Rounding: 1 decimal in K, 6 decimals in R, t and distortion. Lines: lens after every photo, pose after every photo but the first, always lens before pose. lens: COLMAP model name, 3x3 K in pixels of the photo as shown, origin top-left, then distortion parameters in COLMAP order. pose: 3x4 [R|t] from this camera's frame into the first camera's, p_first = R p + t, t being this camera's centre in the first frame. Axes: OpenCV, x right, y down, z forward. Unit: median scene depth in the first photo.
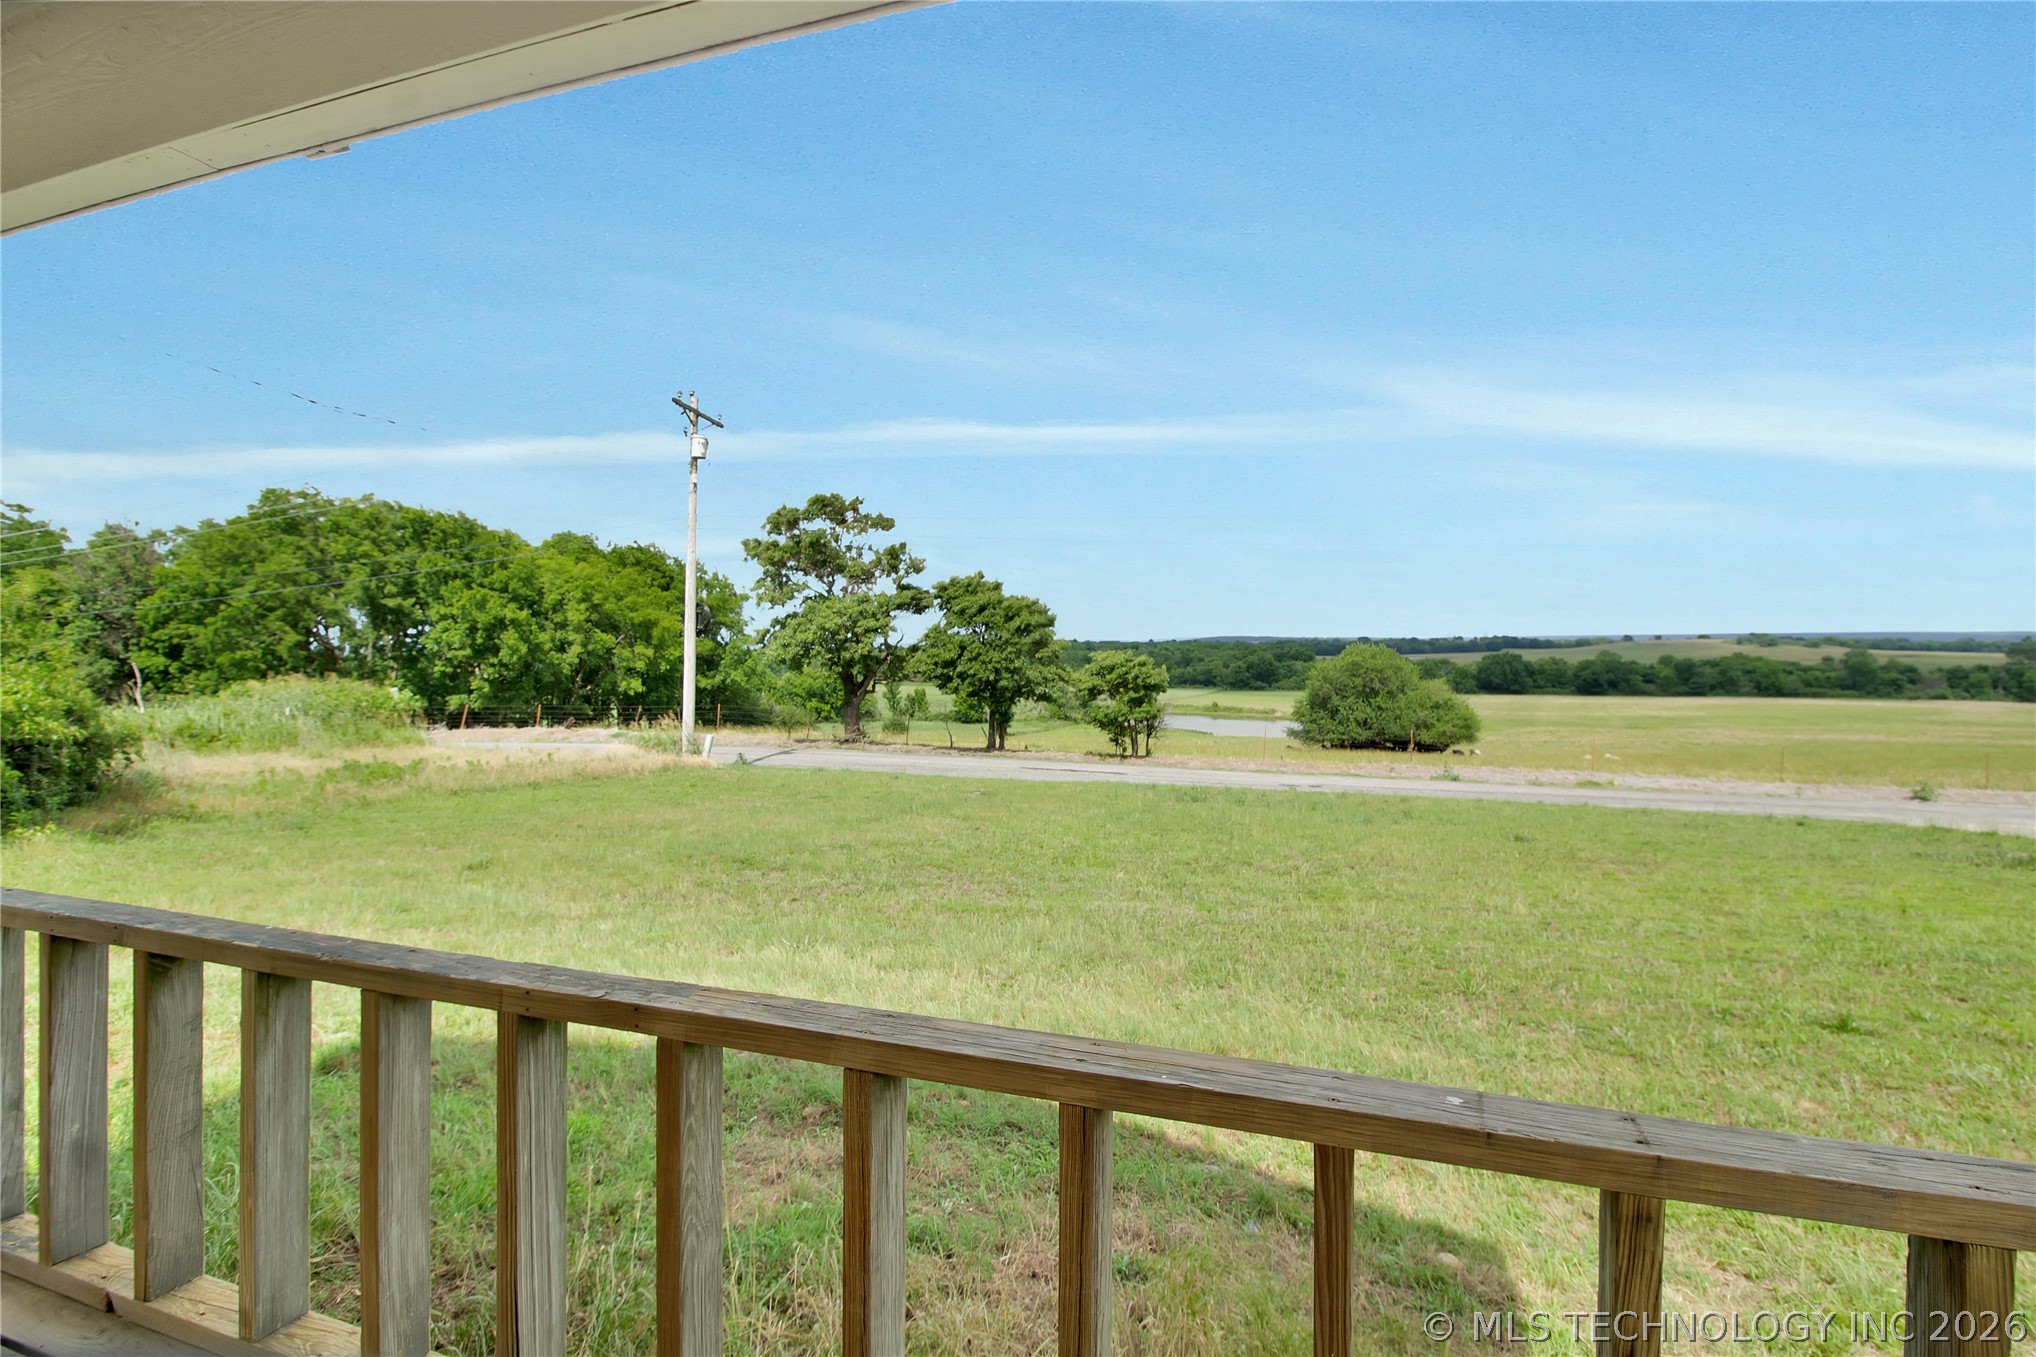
lens RADIAL K [[978.2, 0, 1023.2], [0, 978.2, 640.2], [0, 0, 1]] dist [-0.004192, -0.000770]
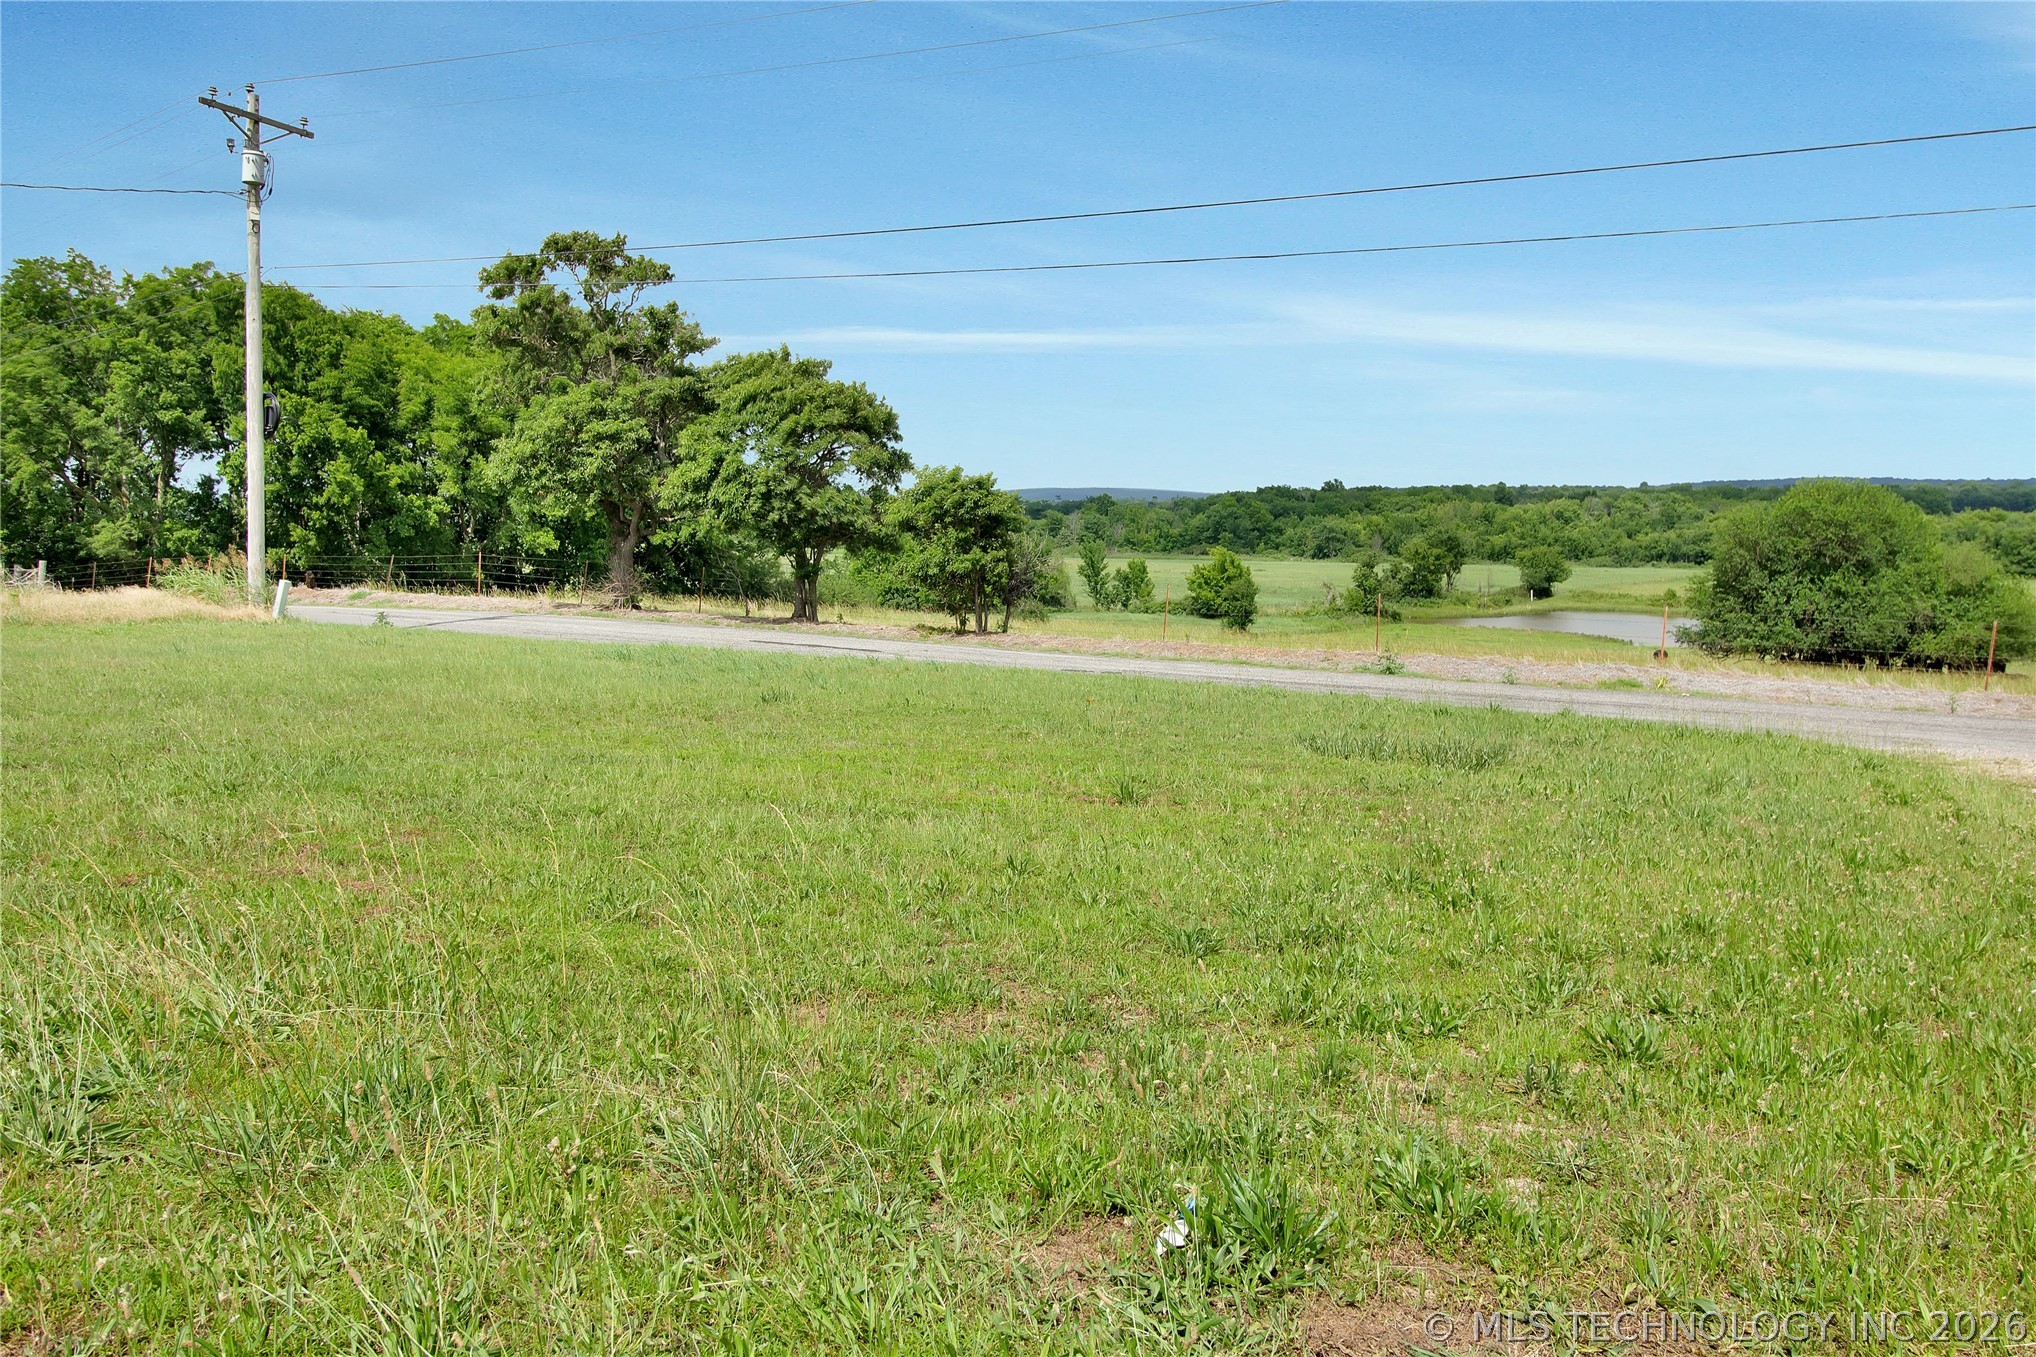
lens RADIAL K [[1632.2, 0, 1018.0], [0, 1632.2, 678.5], [0, 0, 1]] dist [-0.011873, 0.004109]
pose [[0.970709, 0.023833, -0.239075, 0.220520], [0.004061, 0.993298, 0.115508, 0.014713], [0.240226, -0.113095, 0.964106, -0.012667]]
